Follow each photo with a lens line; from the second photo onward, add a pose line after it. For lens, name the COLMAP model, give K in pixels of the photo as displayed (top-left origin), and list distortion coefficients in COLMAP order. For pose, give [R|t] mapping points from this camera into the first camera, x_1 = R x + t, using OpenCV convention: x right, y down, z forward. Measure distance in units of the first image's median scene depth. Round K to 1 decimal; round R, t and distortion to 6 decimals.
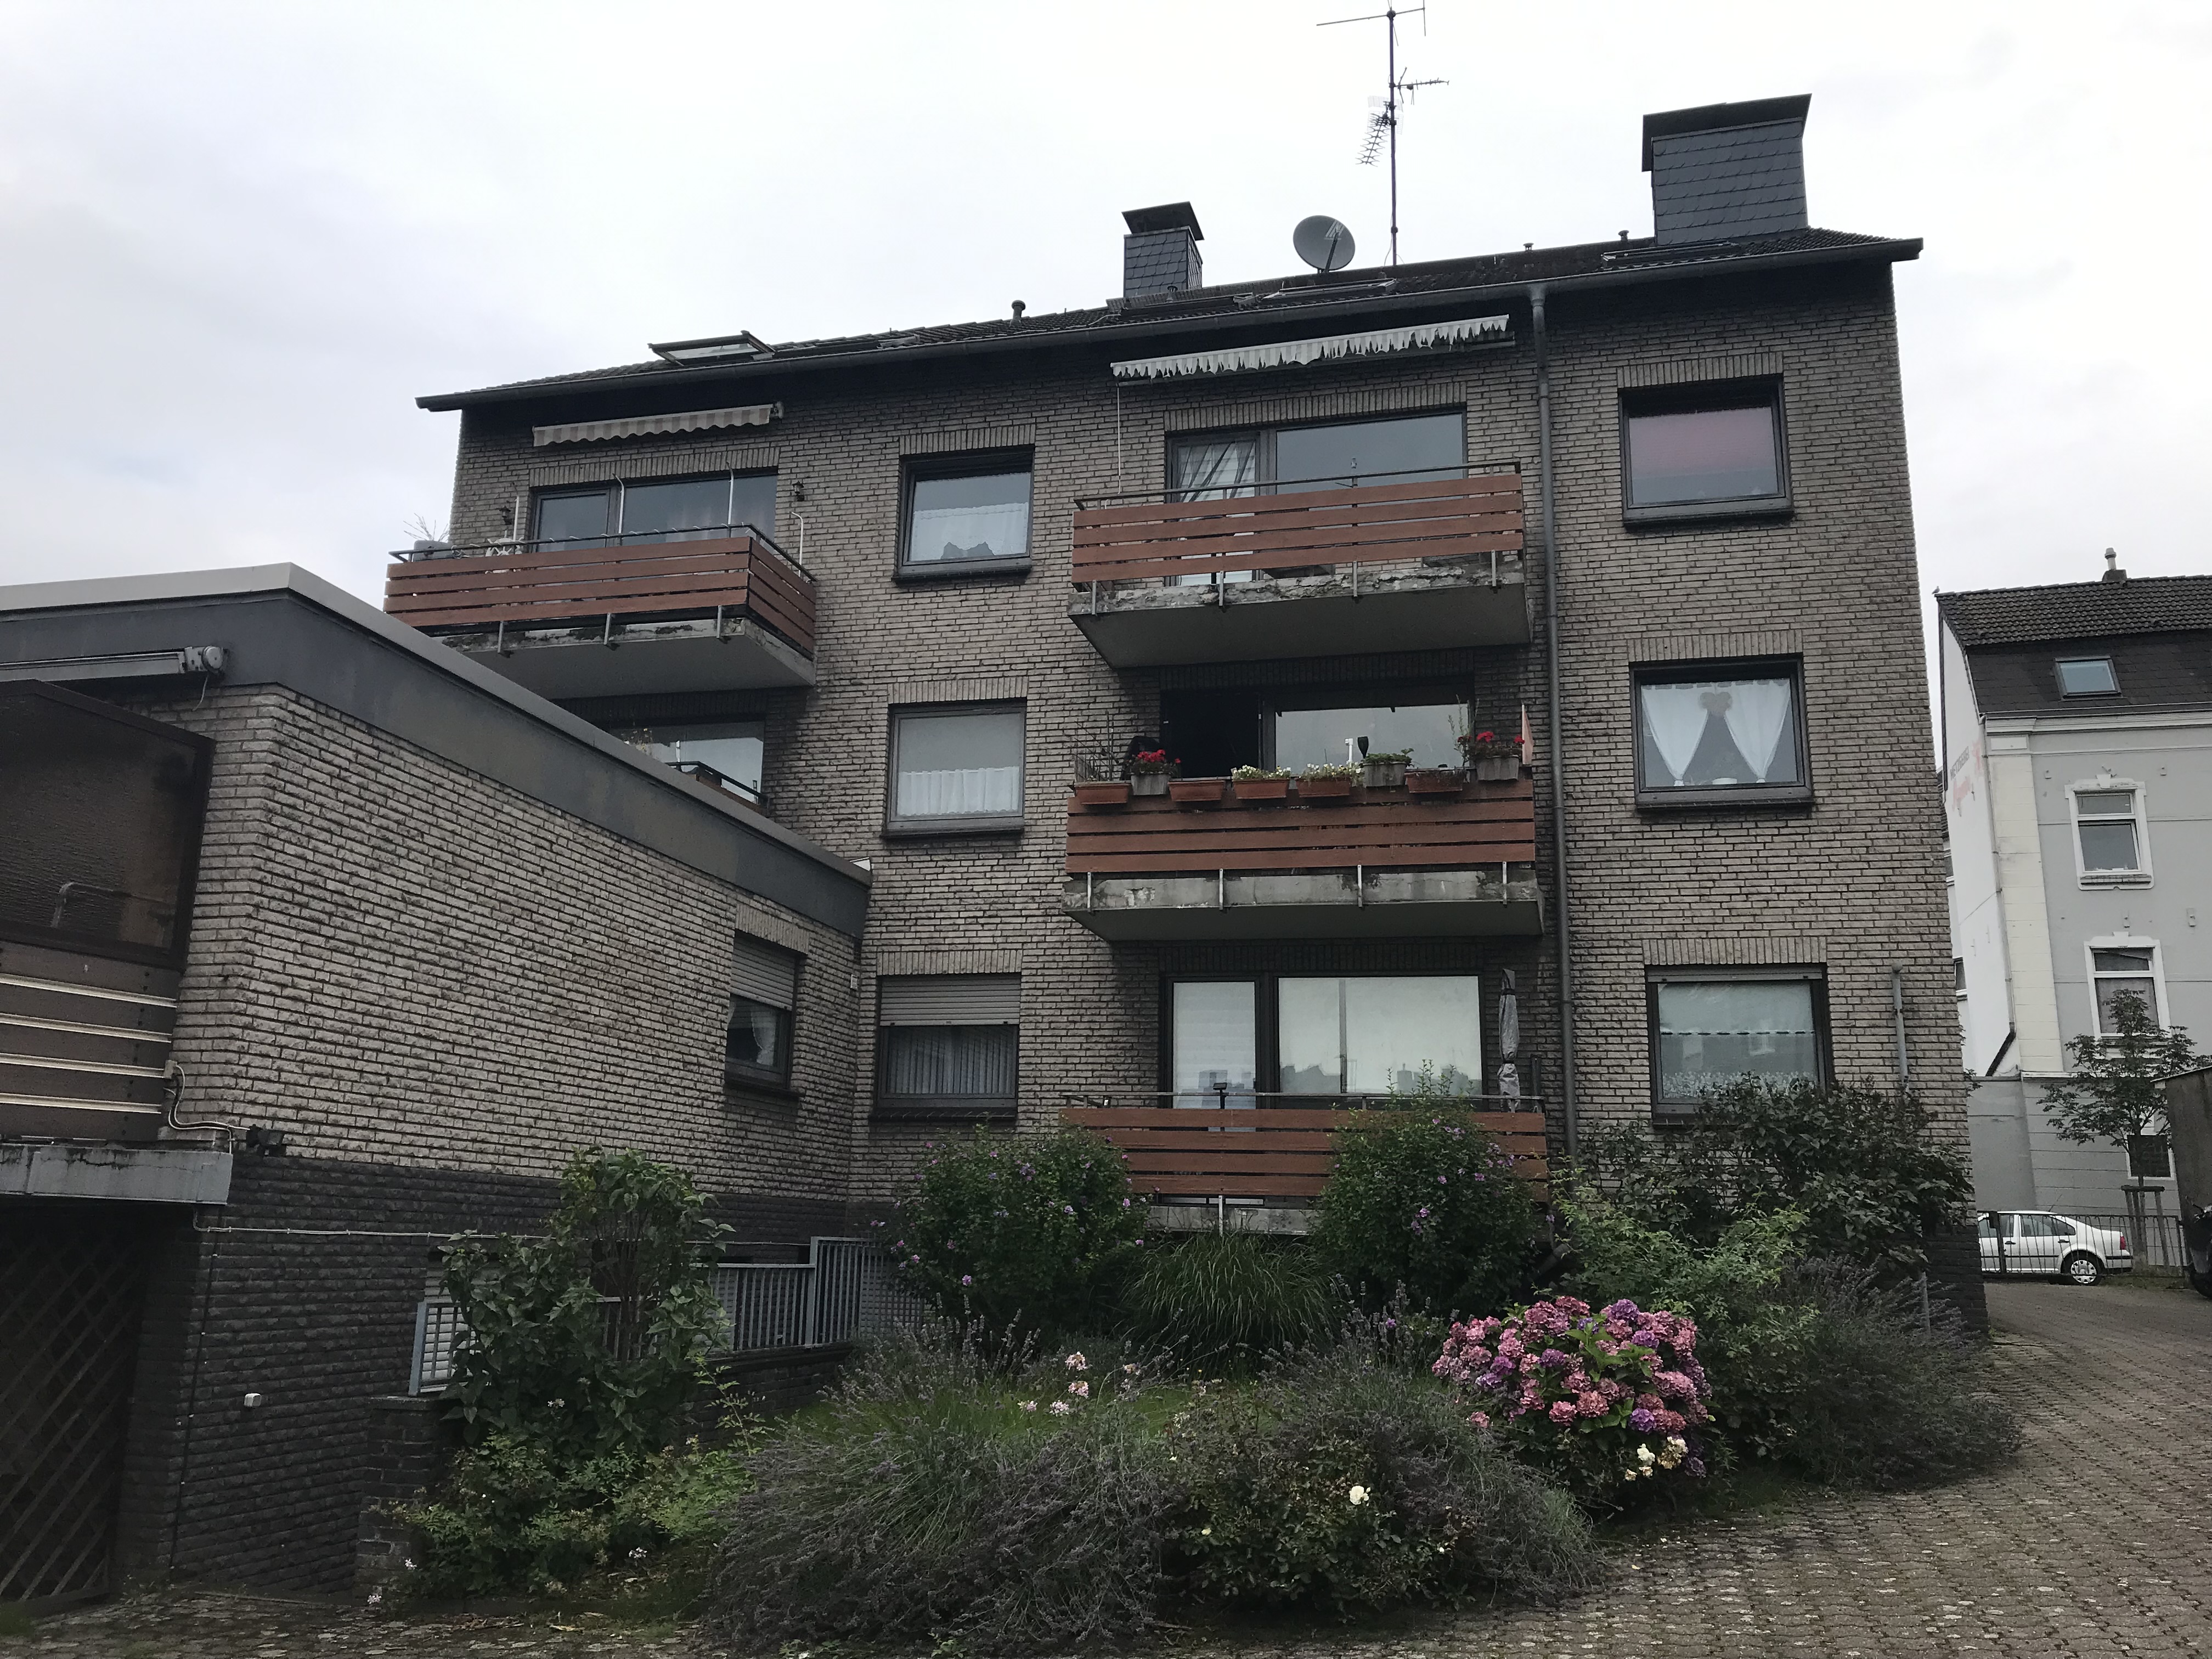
lens RADIAL K [[1804.0, 0, 1102.6], [0, 1804.0, 829.3], [0, 0, 1]] dist [0.014197, 0.000459]
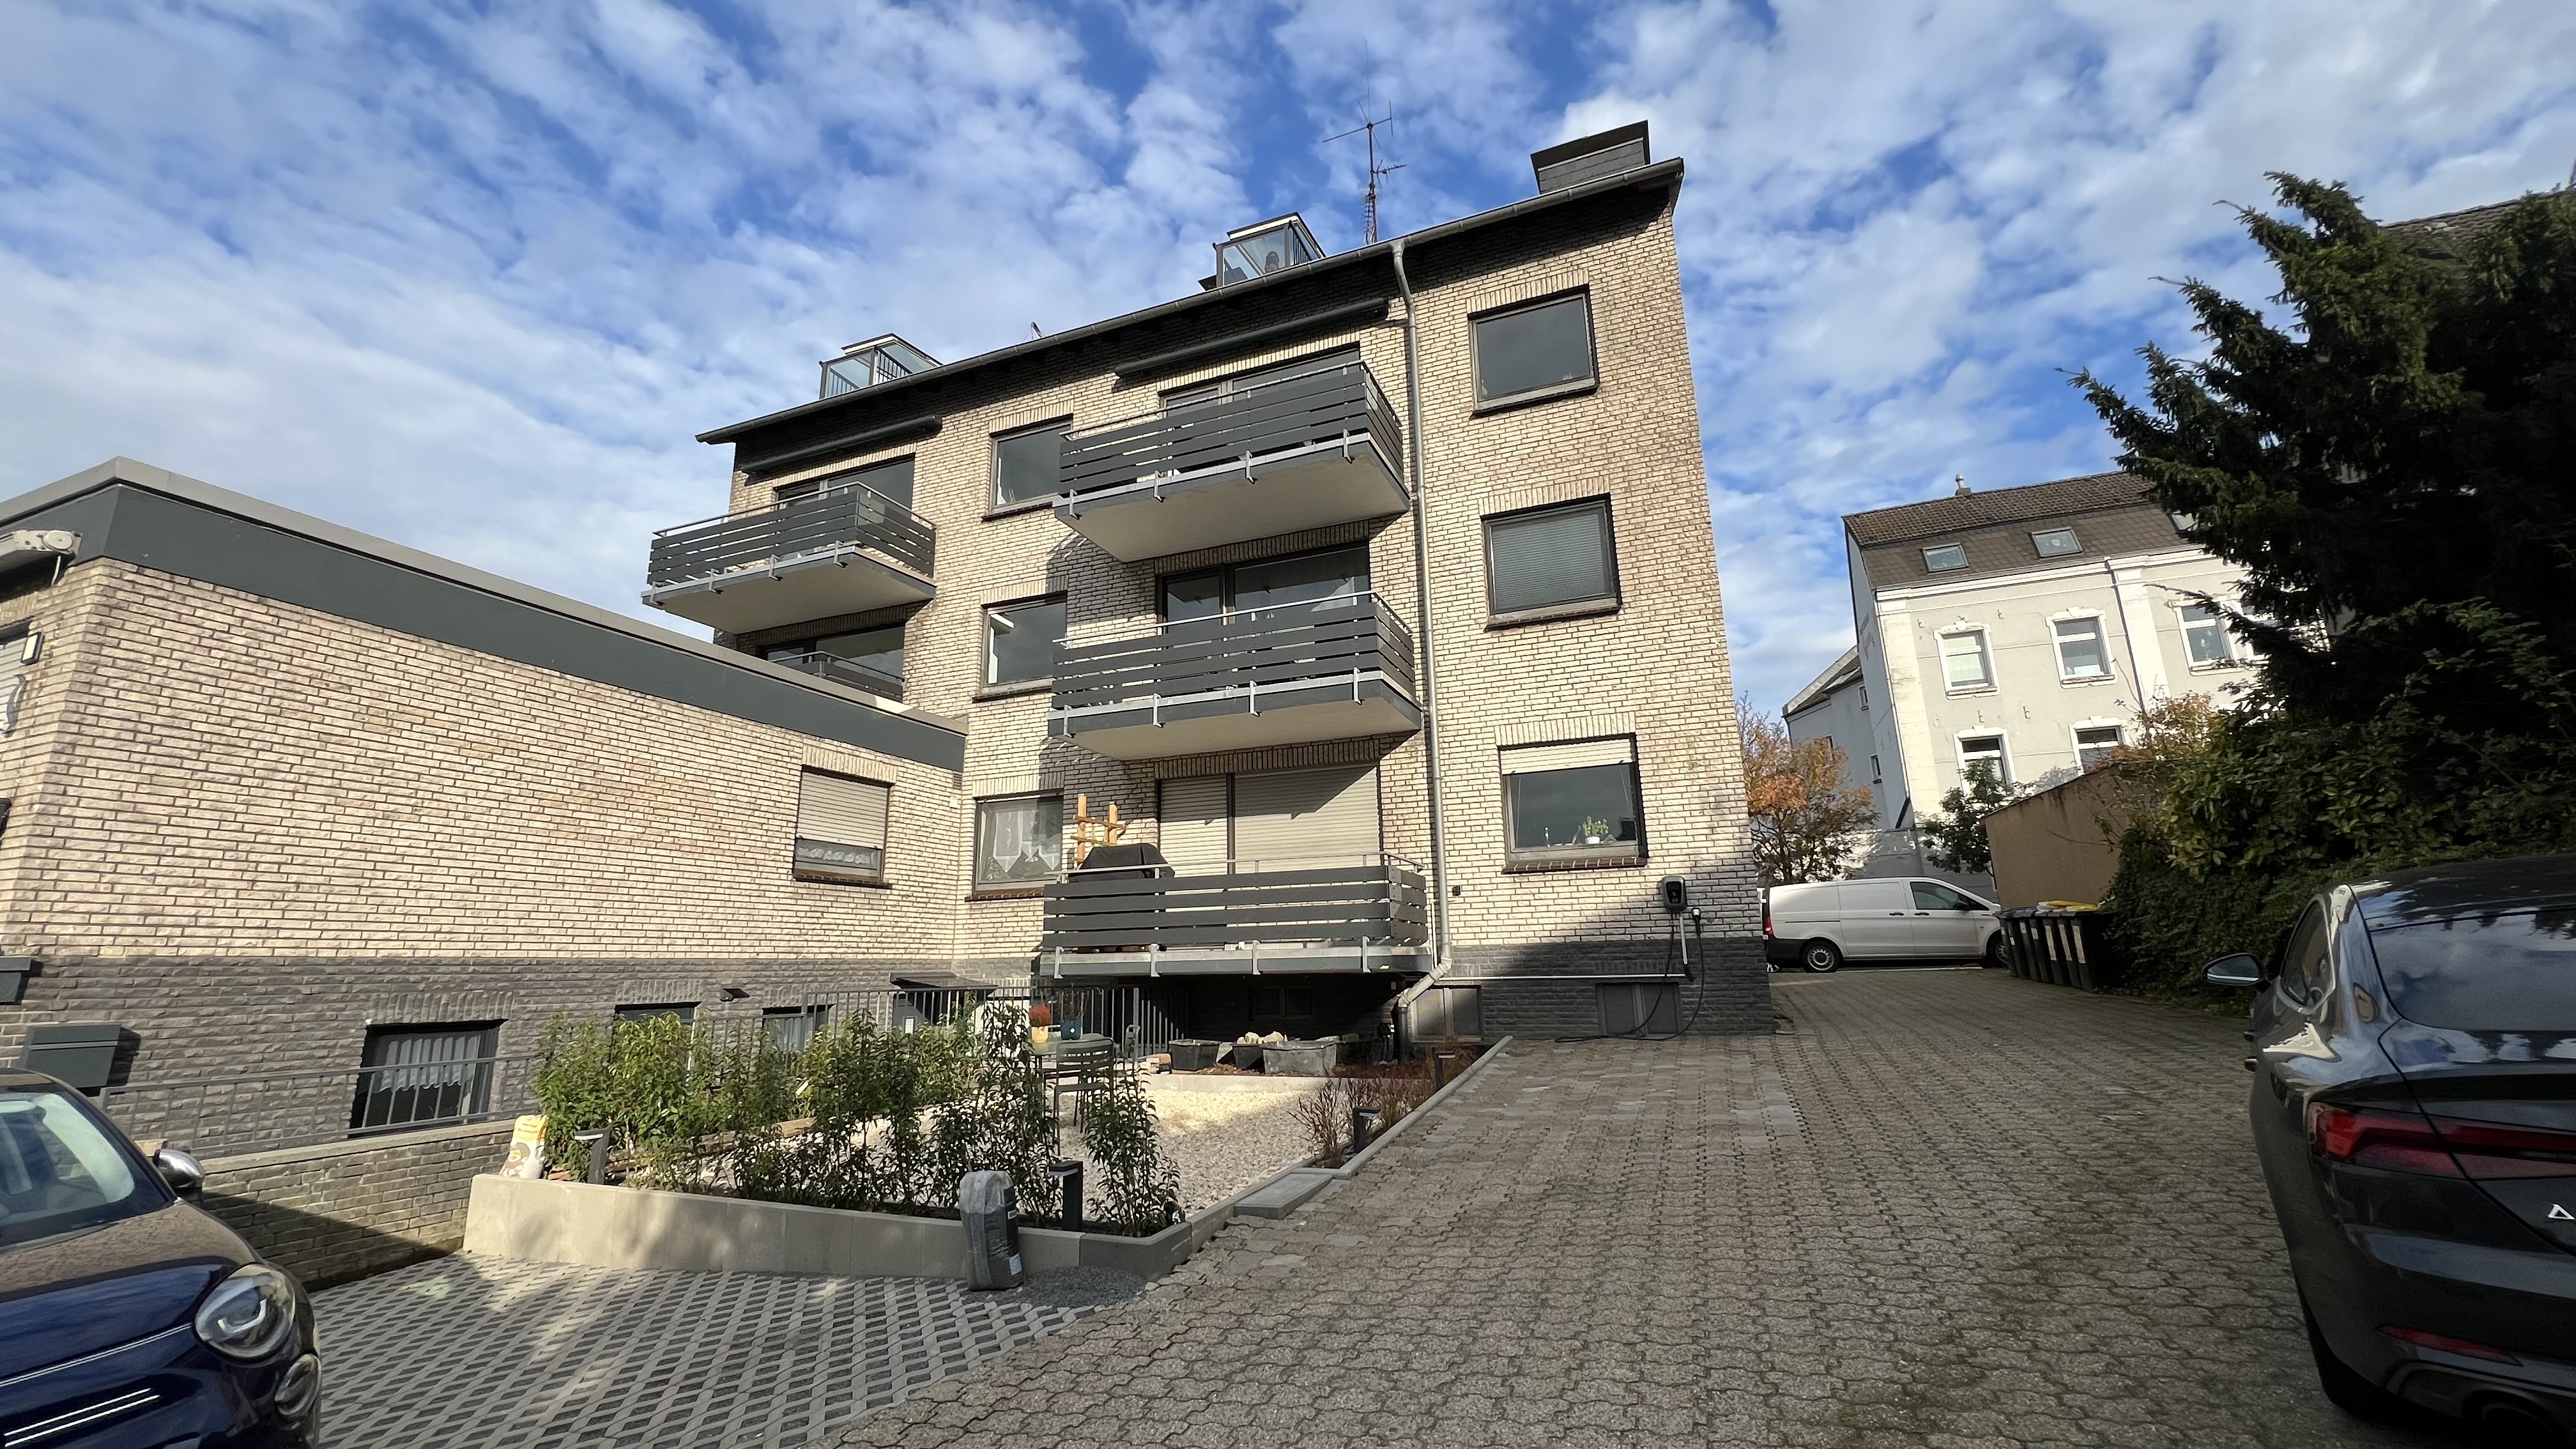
lens RADIAL K [[1024.8, 0, 1288.8], [0, 1024.8, 724.8], [0, 0, 1]] dist [-0.002795, 0.000009]
pose [[0.991105, -0.071739, -0.112093, 0.340052], [0.071197, 0.997423, -0.008835, 0.080997], [0.112438, 0.000776, 0.993658, 0.381465]]
